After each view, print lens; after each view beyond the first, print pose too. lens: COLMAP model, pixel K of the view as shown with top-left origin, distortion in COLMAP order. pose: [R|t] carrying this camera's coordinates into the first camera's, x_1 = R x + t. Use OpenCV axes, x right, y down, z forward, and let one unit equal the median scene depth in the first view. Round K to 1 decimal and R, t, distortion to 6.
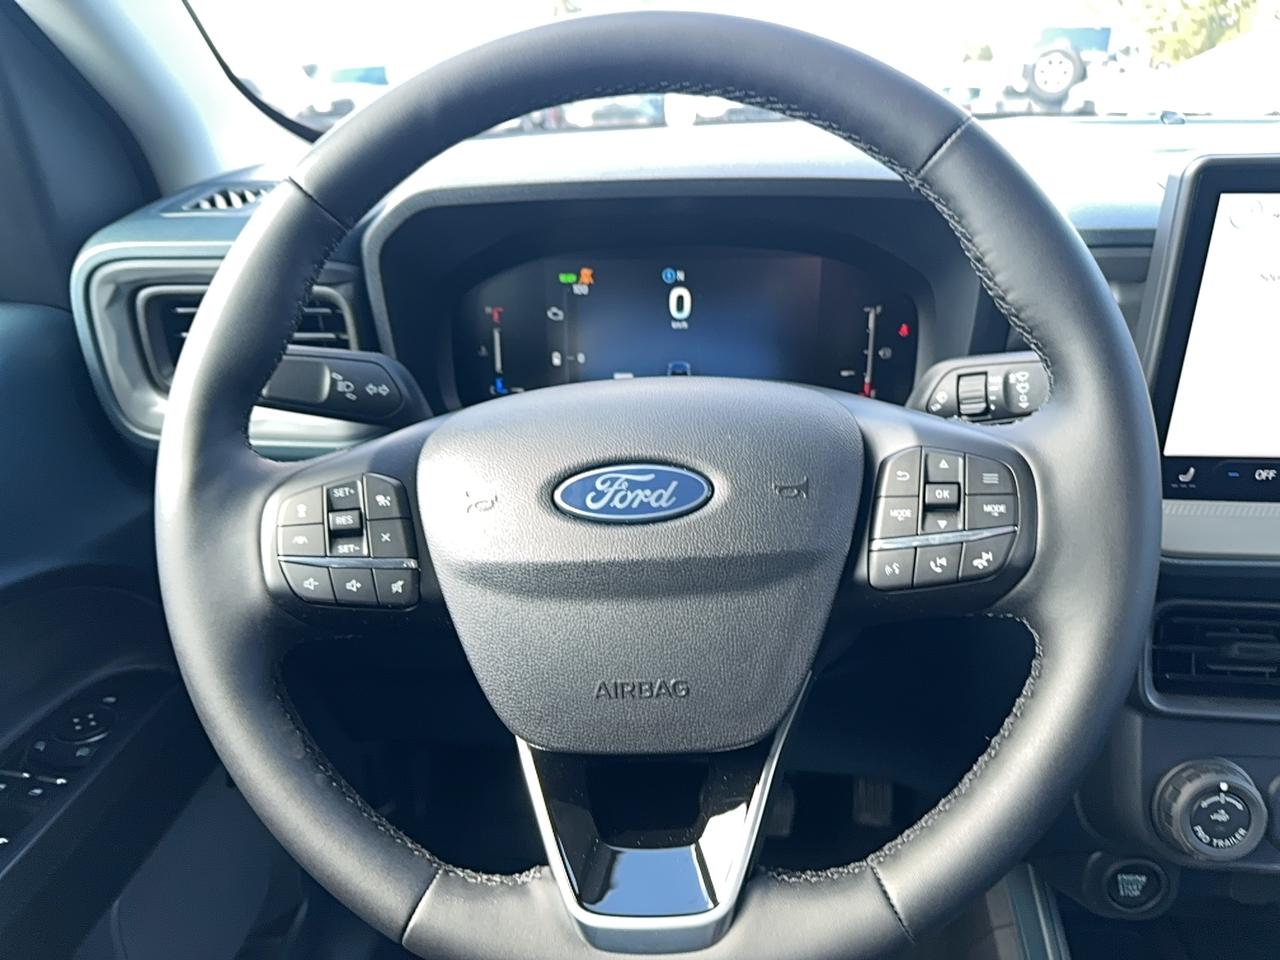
lens RADIAL K [[917.6, 0, 639.2], [0, 917.6, 483.6], [0, 0, 1]] dist [-0.004162, -0.006506]
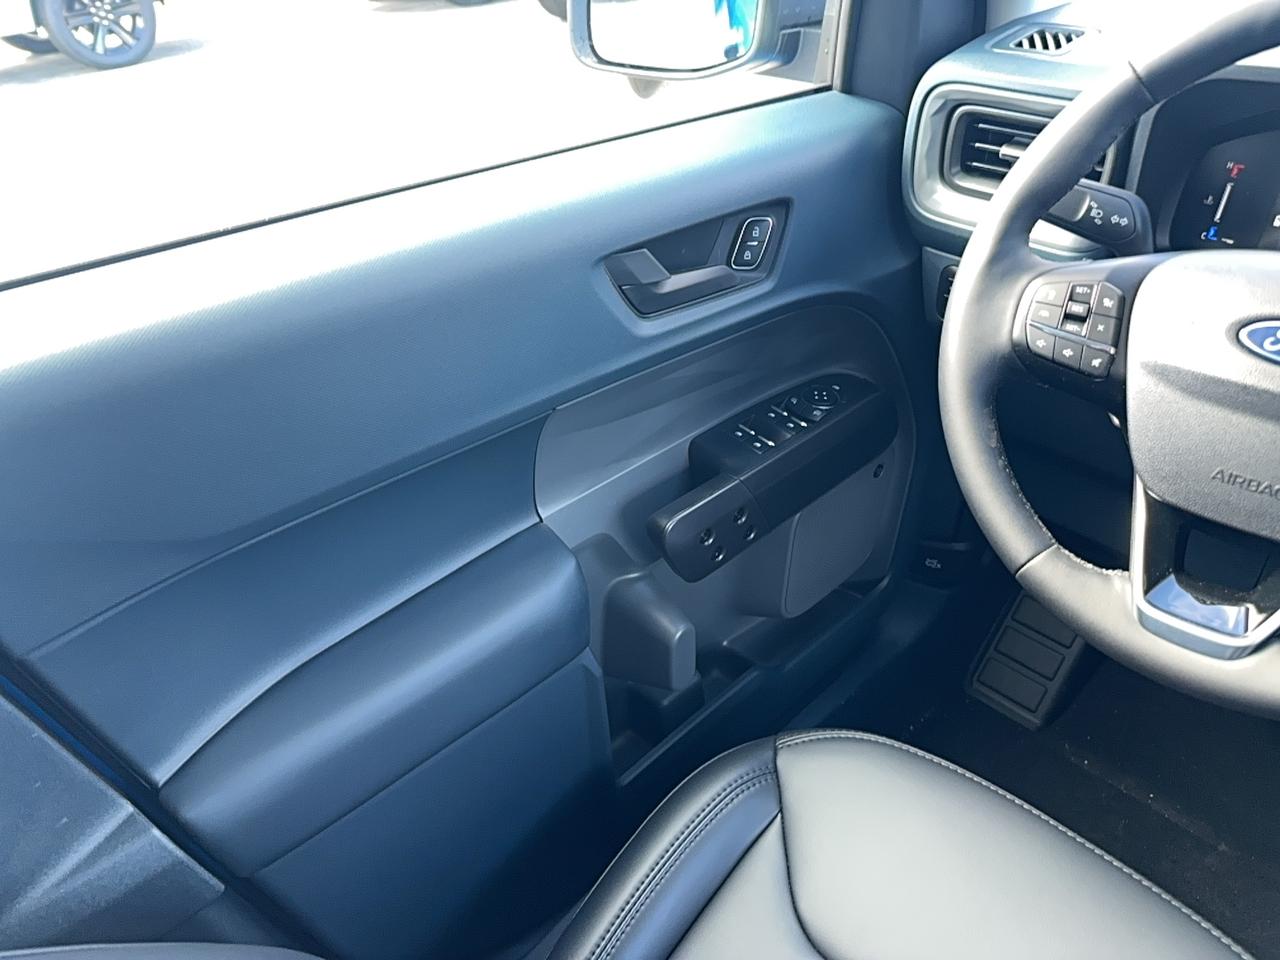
lens RADIAL K [[917.6, 0, 639.2], [0, 917.6, 483.6], [0, 0, 1]] dist [-0.004162, -0.006506]
pose [[0.770508, 0.367847, -0.520582, 0.010090], [-0.245290, 0.924904, 0.290493, 0.044375], [0.588345, -0.096133, 0.802875, -0.638470]]
